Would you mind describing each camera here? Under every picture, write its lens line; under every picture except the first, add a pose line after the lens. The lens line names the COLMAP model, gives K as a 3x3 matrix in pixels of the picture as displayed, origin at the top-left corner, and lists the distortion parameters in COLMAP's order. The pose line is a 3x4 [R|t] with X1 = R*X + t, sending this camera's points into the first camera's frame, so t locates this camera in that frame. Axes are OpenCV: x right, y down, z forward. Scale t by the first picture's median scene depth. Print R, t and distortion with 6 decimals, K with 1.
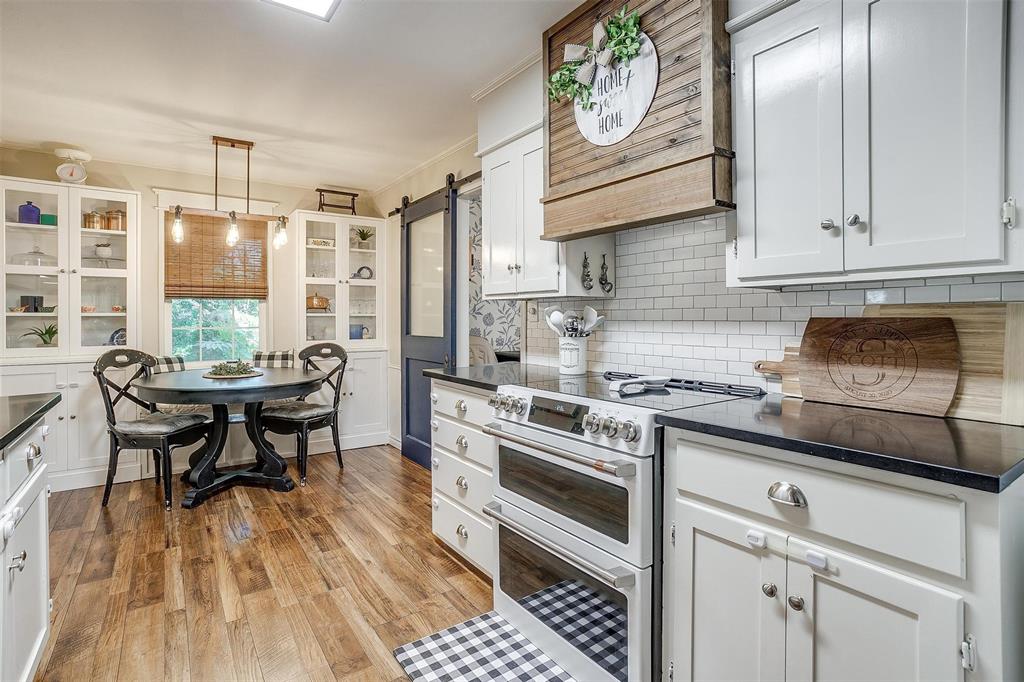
lens RADIAL K [[499.4, 0, 506.5], [0, 499.4, 321.3], [0, 0, 1]] dist [-0.038452, 0.020506]
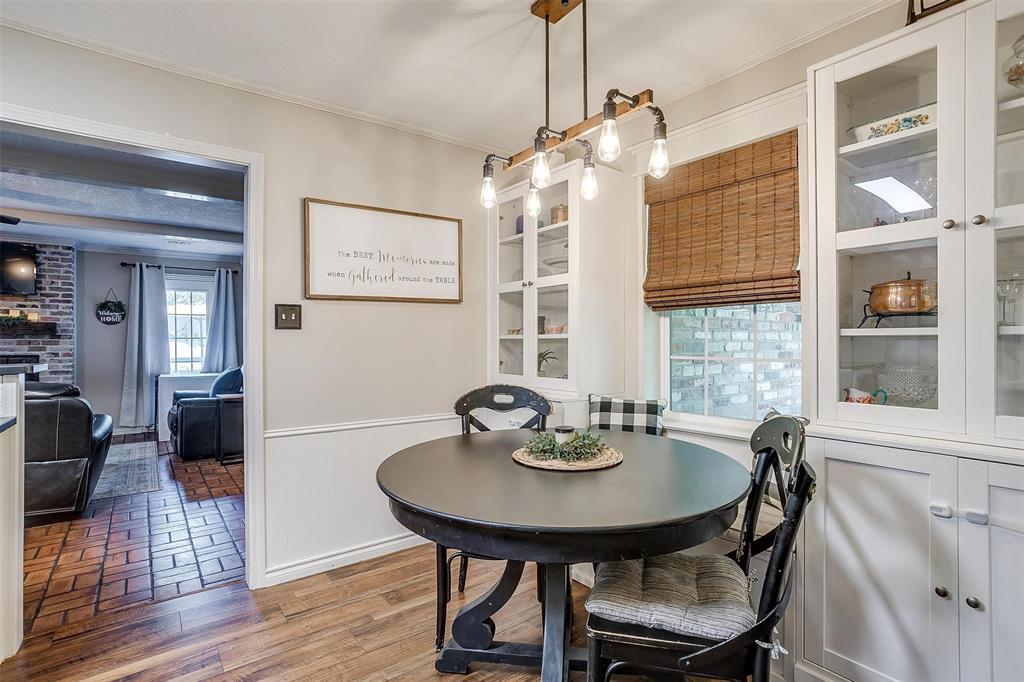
lens RADIAL K [[499.4, 0, 523.4], [0, 499.4, 338.3], [0, 0, 1]] dist [-0.038452, 0.020506]
pose [[0.063289, -0.003049, -0.997991, -0.057394], [-0.002449, 0.999992, -0.003211, -0.008962], [0.997992, 0.002648, 0.063281, 0.962802]]
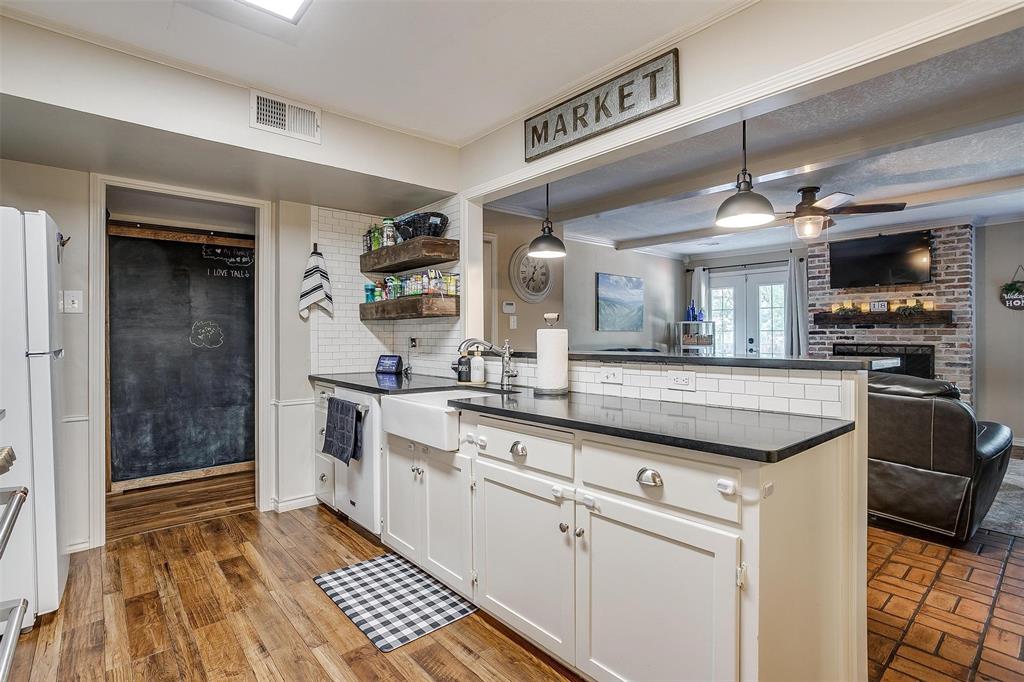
lens RADIAL K [[499.4, 0, 498.1], [0, 499.4, 334.5], [0, 0, 1]] dist [-0.038452, 0.020506]
pose [[-0.994471, 0.006441, -0.104814, -0.259743], [0.005732, 0.999959, 0.007063, -0.007336], [0.104856, 0.006424, -0.994467, 0.852836]]
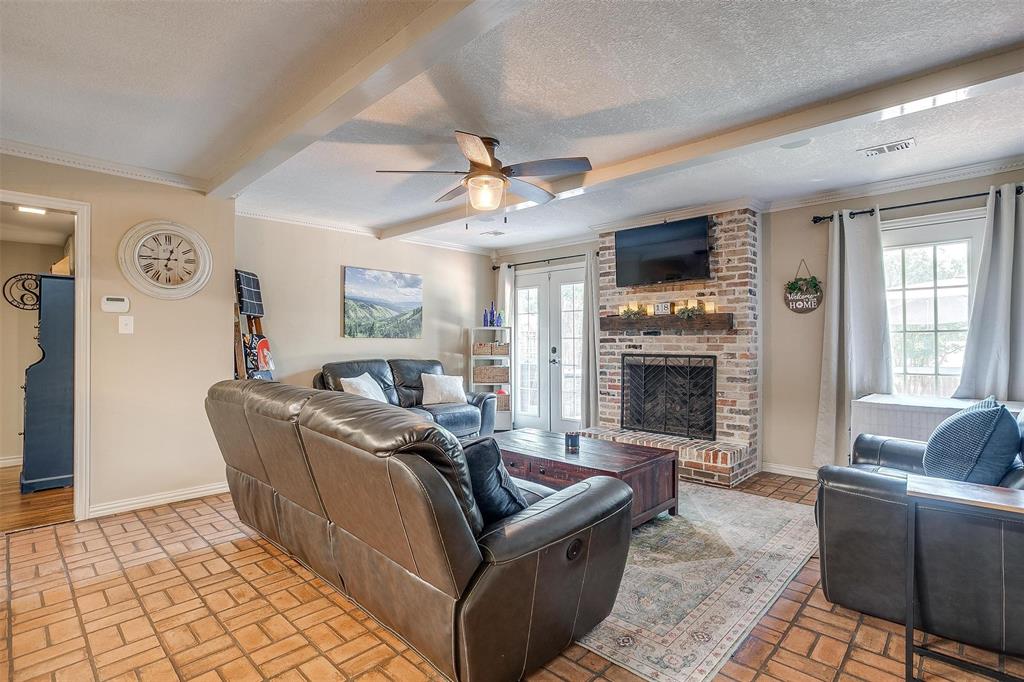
lens RADIAL K [[499.4, 0, 504.3], [0, 499.4, 339.1], [0, 0, 1]] dist [-0.038452, 0.020506]
pose [[-0.978775, 0.004442, -0.204887, -1.027584], [0.004356, 0.999990, 0.000871, -0.000871], [0.204889, -0.000040, -0.978785, 0.589266]]
